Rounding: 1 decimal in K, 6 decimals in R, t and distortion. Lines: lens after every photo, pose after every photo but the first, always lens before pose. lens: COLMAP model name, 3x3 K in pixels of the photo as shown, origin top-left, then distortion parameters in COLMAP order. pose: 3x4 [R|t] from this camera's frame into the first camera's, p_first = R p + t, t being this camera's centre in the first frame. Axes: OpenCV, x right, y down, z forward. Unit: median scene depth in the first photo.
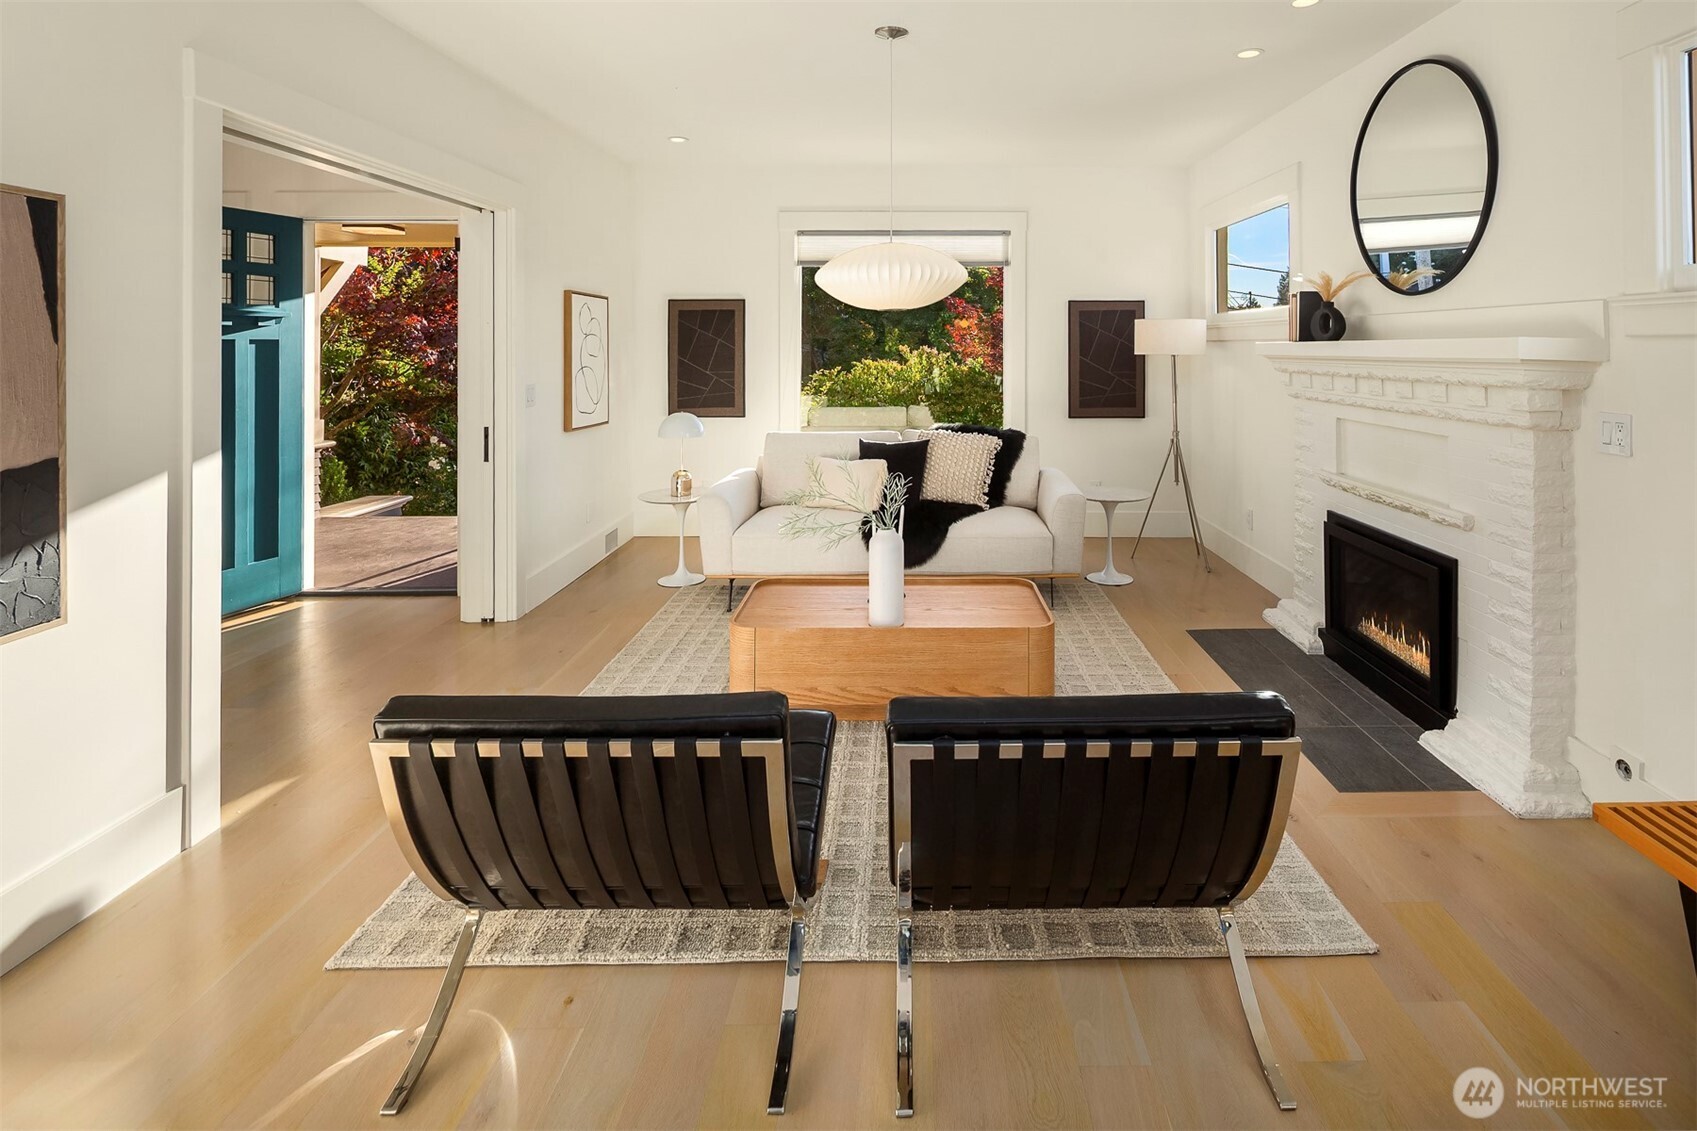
lens RADIAL K [[821.7, 0, 918.7], [0, 821.7, 340.8], [0, 0, 1]] dist [0.002083, 0.000200]
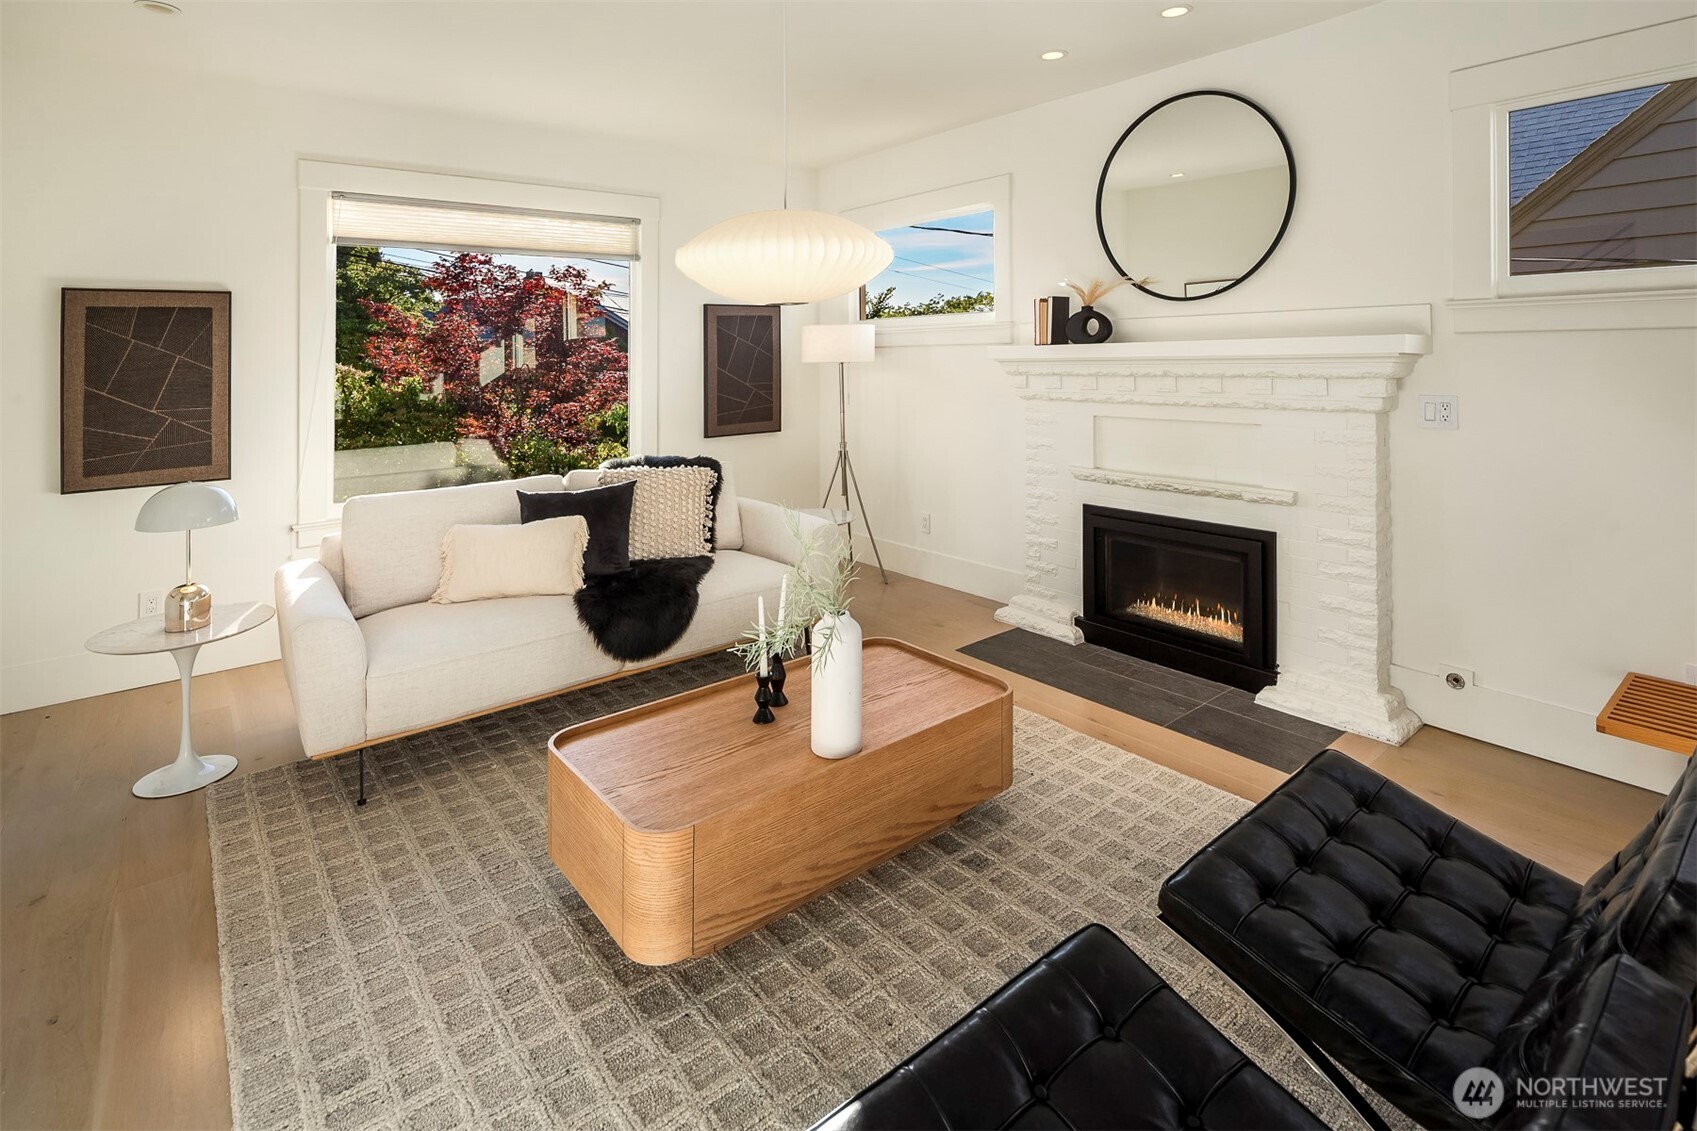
lens RADIAL K [[821.7, 0, 918.7], [0, 821.7, 340.8], [0, 0, 1]] dist [0.002083, 0.000200]
pose [[0.782505, -0.008407, 0.622587, -0.323332], [0.016644, 0.999834, -0.007419, 0.001335], [-0.622421, 0.016167, 0.782515, 0.307674]]
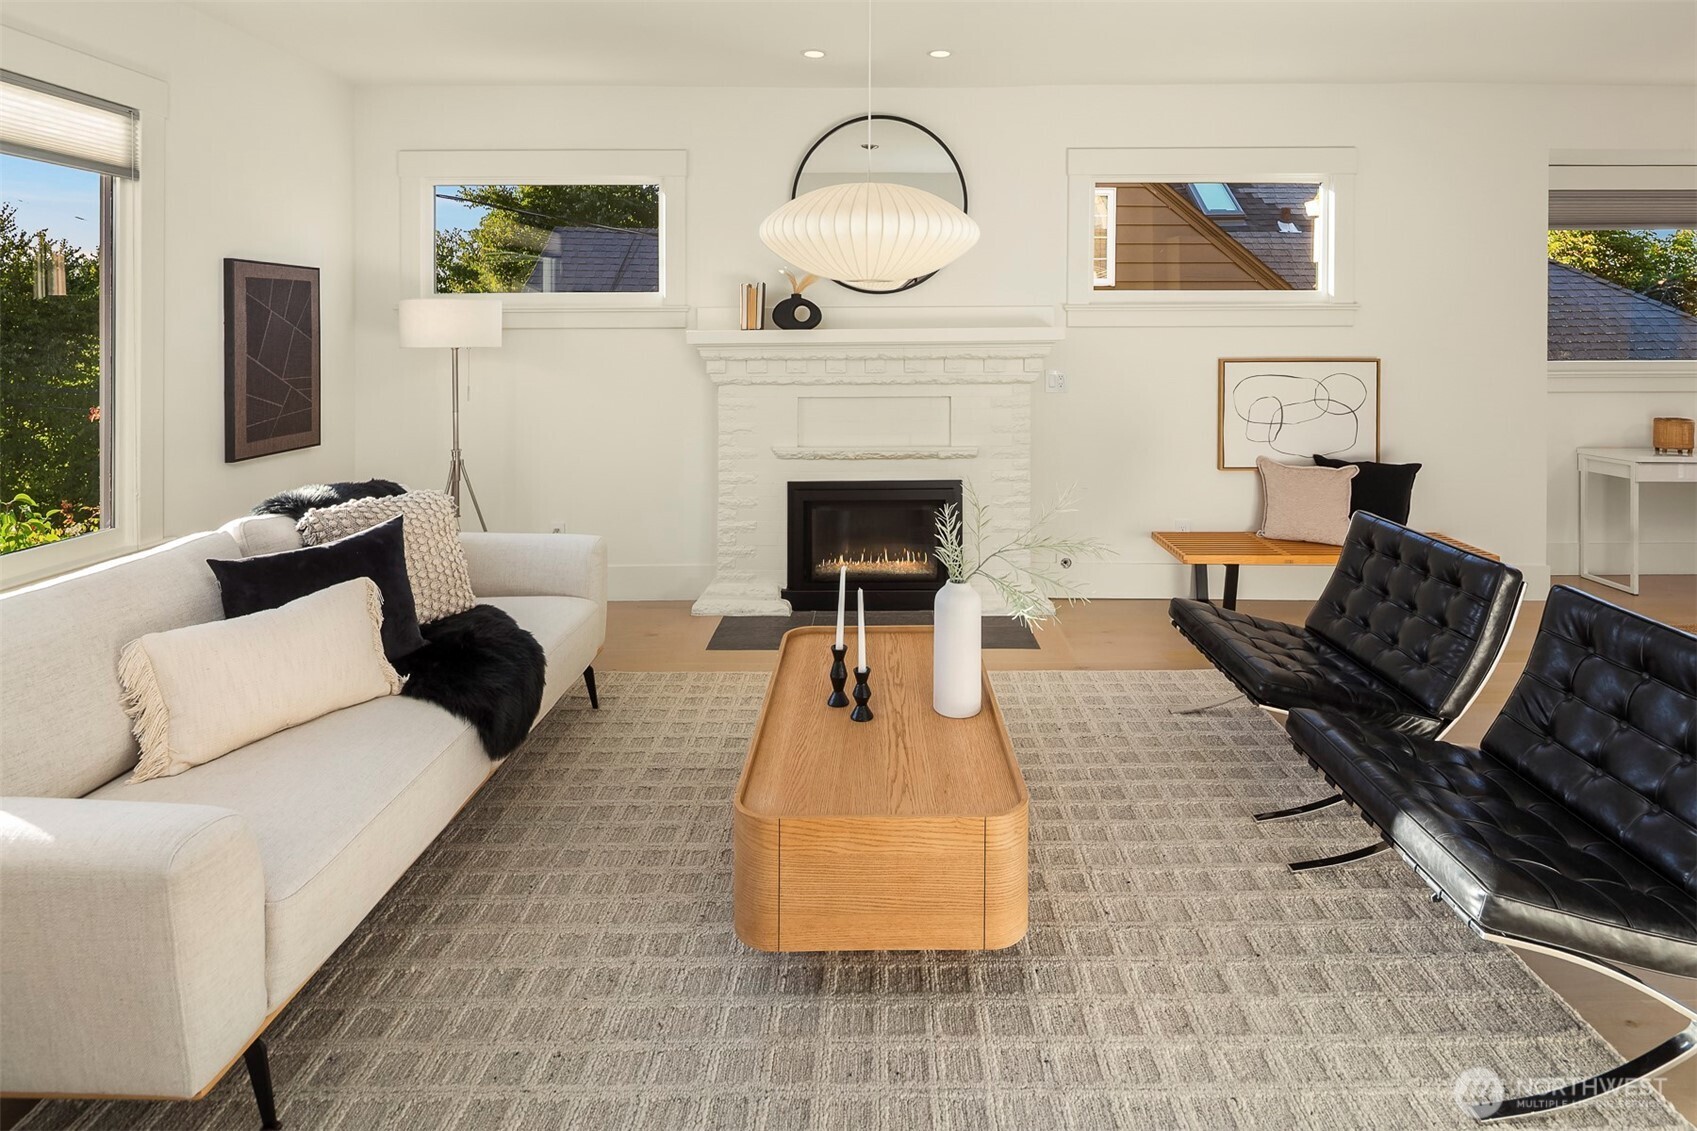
lens RADIAL K [[821.7, 0, 918.7], [0, 821.7, 340.8], [0, 0, 1]] dist [0.002083, 0.000200]
pose [[0.035258, -0.011487, 0.999312, -0.606538], [-0.000480, 0.999934, 0.011511, 0.002938], [-0.999378, -0.000886, 0.035250, 0.791246]]
